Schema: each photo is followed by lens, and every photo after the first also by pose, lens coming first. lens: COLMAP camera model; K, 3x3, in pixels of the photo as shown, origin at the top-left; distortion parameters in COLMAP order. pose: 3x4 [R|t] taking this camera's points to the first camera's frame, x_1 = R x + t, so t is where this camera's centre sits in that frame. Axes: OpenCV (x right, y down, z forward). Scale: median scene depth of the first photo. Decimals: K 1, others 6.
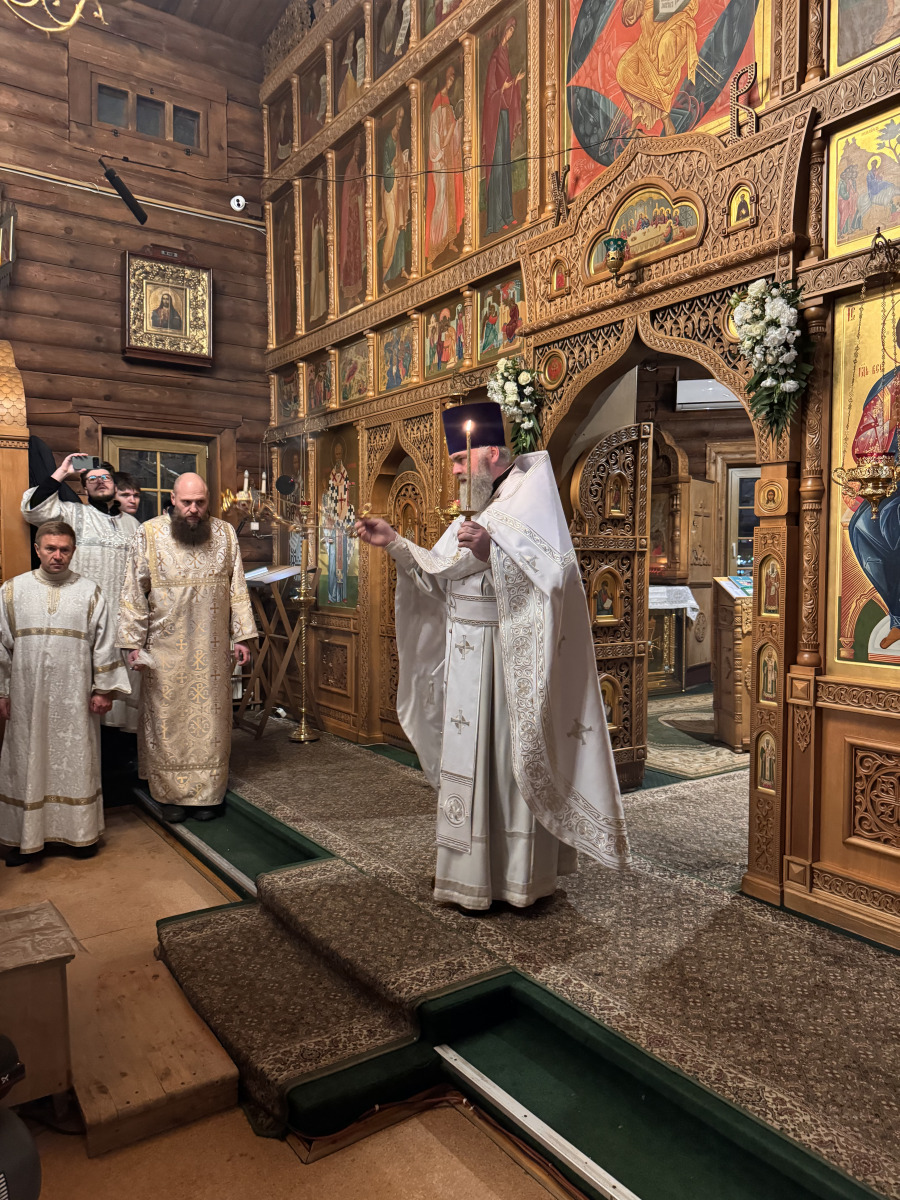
lens RADIAL K [[861.9, 0, 450.0], [0, 861.9, 600.0], [0, 0, 1]] dist [0.140824, -0.251441]
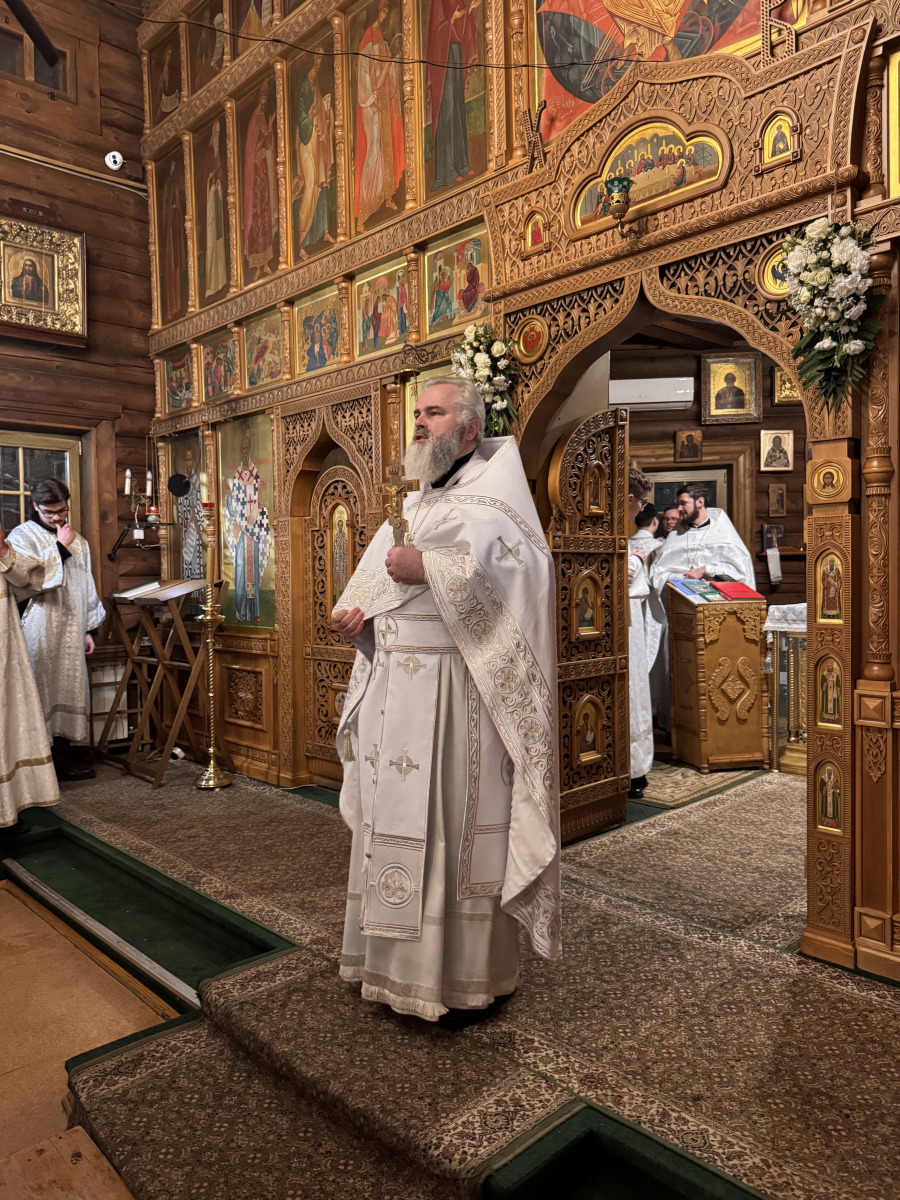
lens RADIAL K [[871.6, 0, 450.0], [0, 871.6, 600.0], [0, 0, 1]] dist [0.082061, -0.115301]
pose [[0.988000, -0.022555, 0.152799, -0.092498], [0.025327, 0.999548, -0.016220, 0.001239], [-0.152364, 0.019895, 0.988124, 0.164090]]
